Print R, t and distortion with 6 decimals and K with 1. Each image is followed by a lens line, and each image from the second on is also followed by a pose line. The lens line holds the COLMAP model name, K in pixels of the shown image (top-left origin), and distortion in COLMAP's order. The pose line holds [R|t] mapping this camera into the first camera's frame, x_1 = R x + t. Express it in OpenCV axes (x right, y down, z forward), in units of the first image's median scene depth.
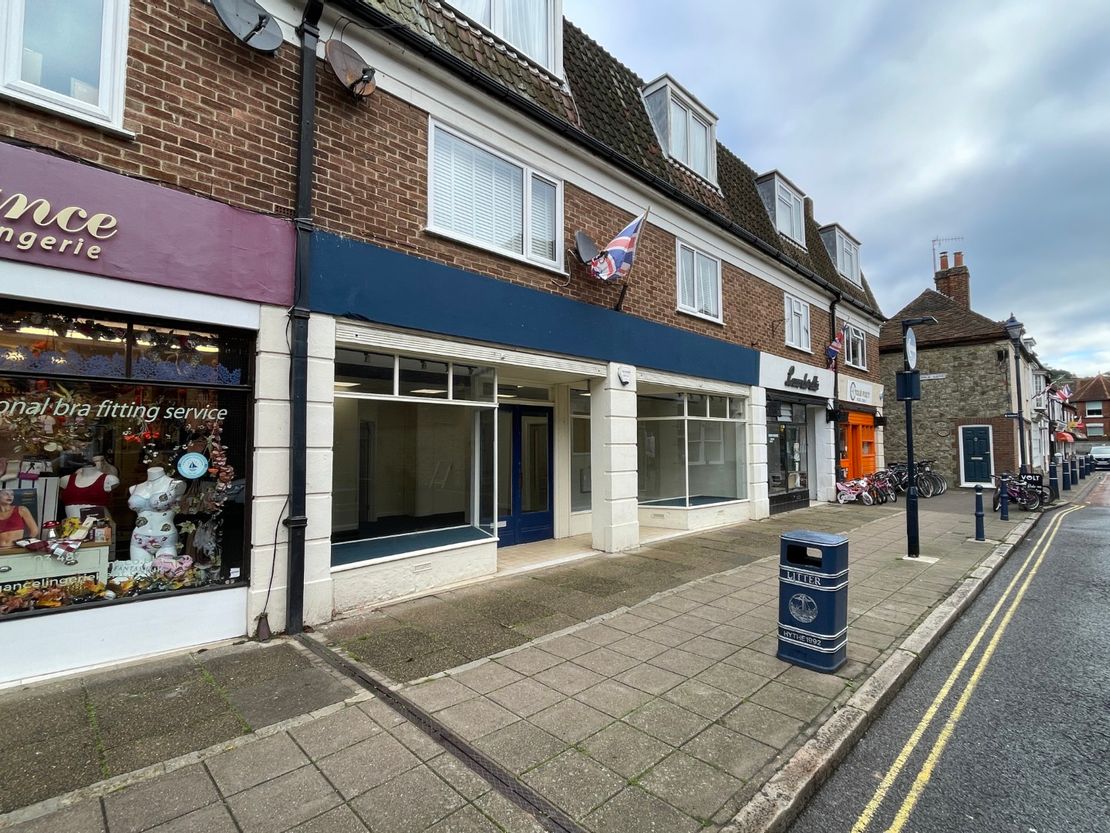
lens RADIAL K [[541.1, 0, 555.0], [0, 541.1, 416.5], [0, 0, 1]] dist [-0.000146, 0.000007]
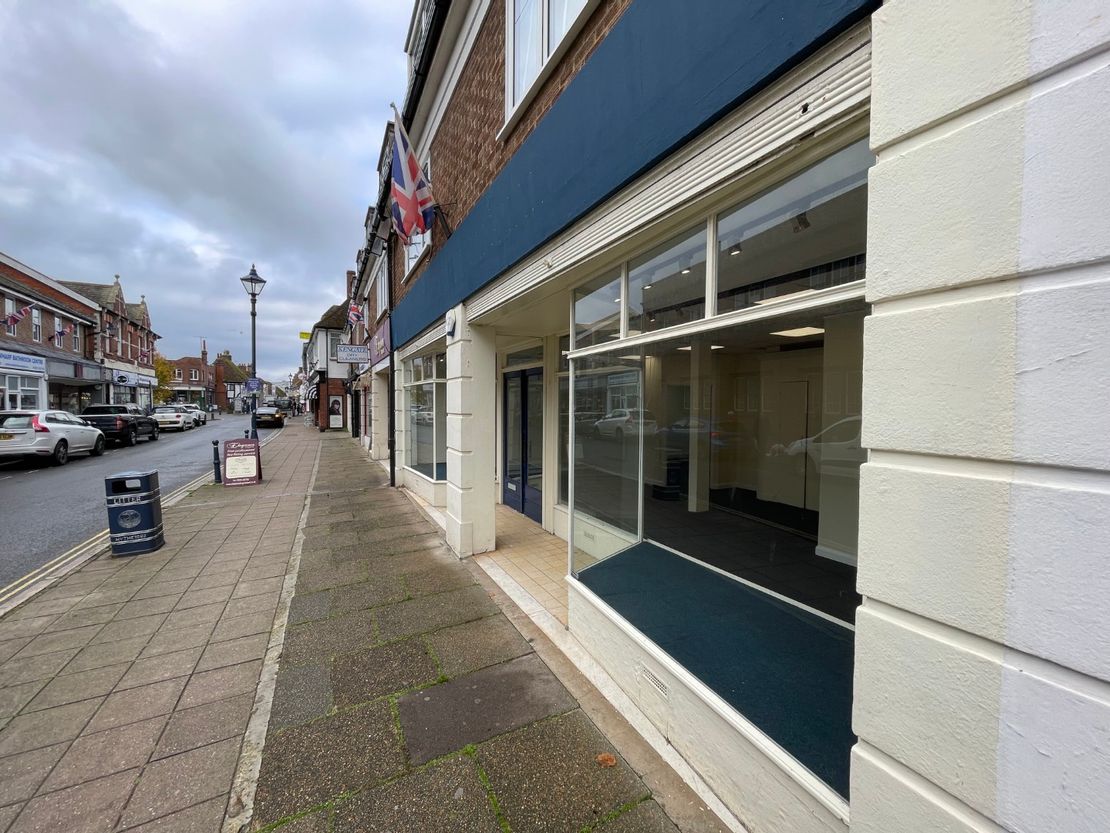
lens RADIAL K [[446.8, 0, 555.0], [0, 446.8, 416.5], [0, 0, 1]] dist [-0.001318, -0.000153]
pose [[-0.308958, 0.033943, -0.950470, 0.654272], [0.050491, 0.998539, 0.019247, 0.046538], [0.949735, -0.042044, -0.310220, 1.269435]]
